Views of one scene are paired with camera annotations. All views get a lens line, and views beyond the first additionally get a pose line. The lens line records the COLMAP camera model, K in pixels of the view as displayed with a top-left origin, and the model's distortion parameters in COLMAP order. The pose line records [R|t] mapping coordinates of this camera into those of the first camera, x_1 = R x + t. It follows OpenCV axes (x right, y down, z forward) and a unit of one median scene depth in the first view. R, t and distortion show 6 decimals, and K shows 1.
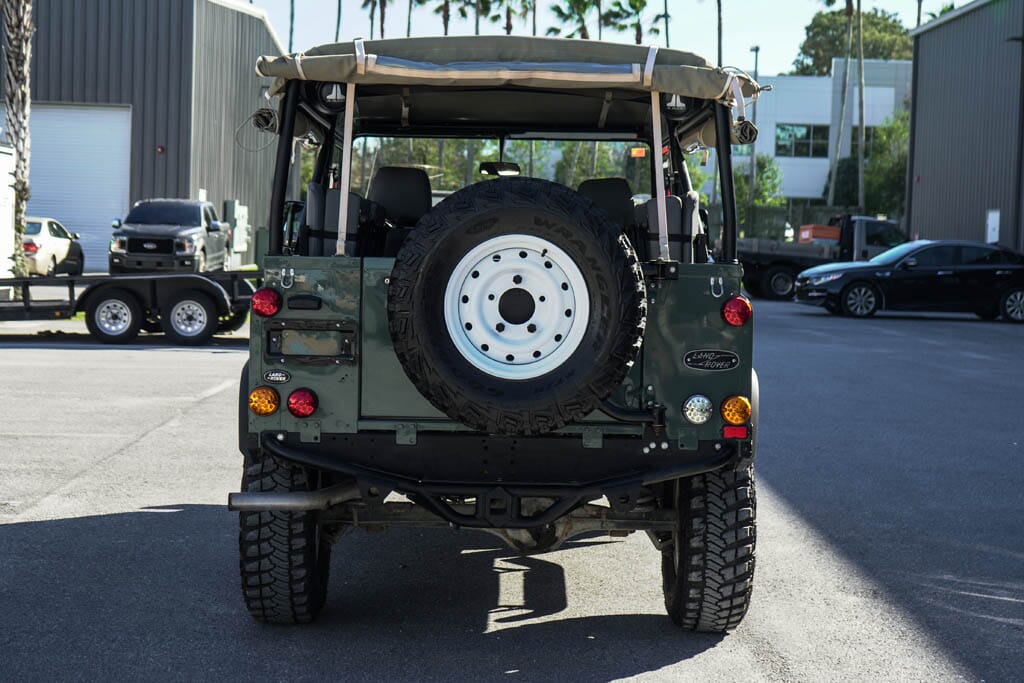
lens RADIAL K [[1682.5, 0, 512.0], [0, 1682.5, 341.5], [0, 0, 1]] dist [-0.023302, 0.018753]
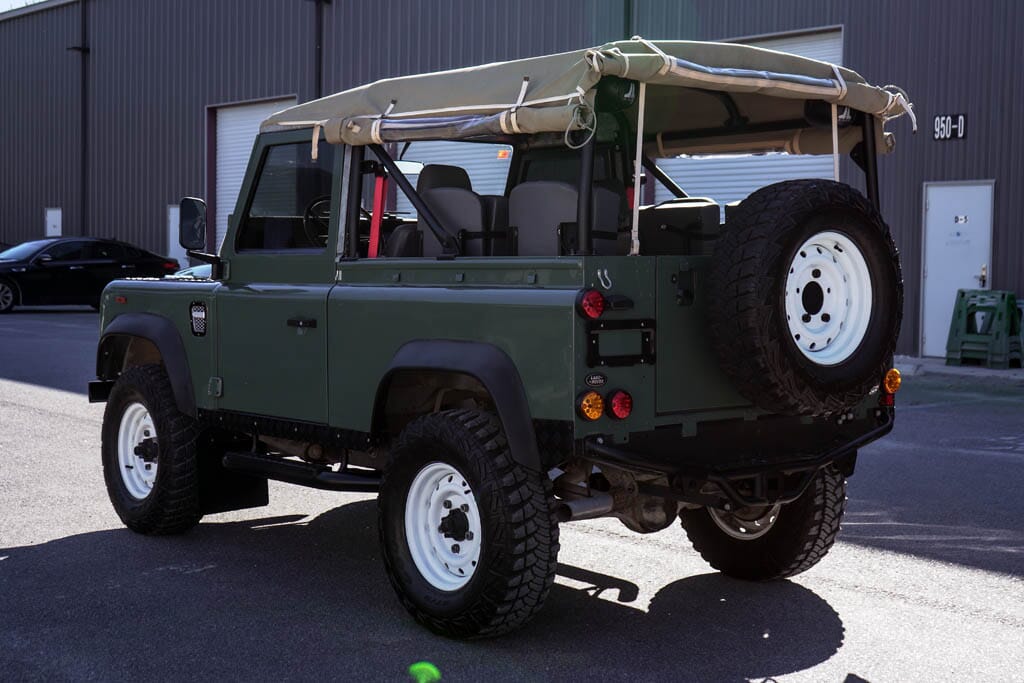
lens RADIAL K [[1553.7, 0, 512.0], [0, 1553.7, 341.5], [0, 0, 1]] dist [0.002792, 0.012055]
pose [[0.769078, -0.053780, 0.636888, -0.301181], [0.048925, 0.998484, 0.025234, -0.010603], [-0.637280, 0.011753, 0.770543, 0.133308]]
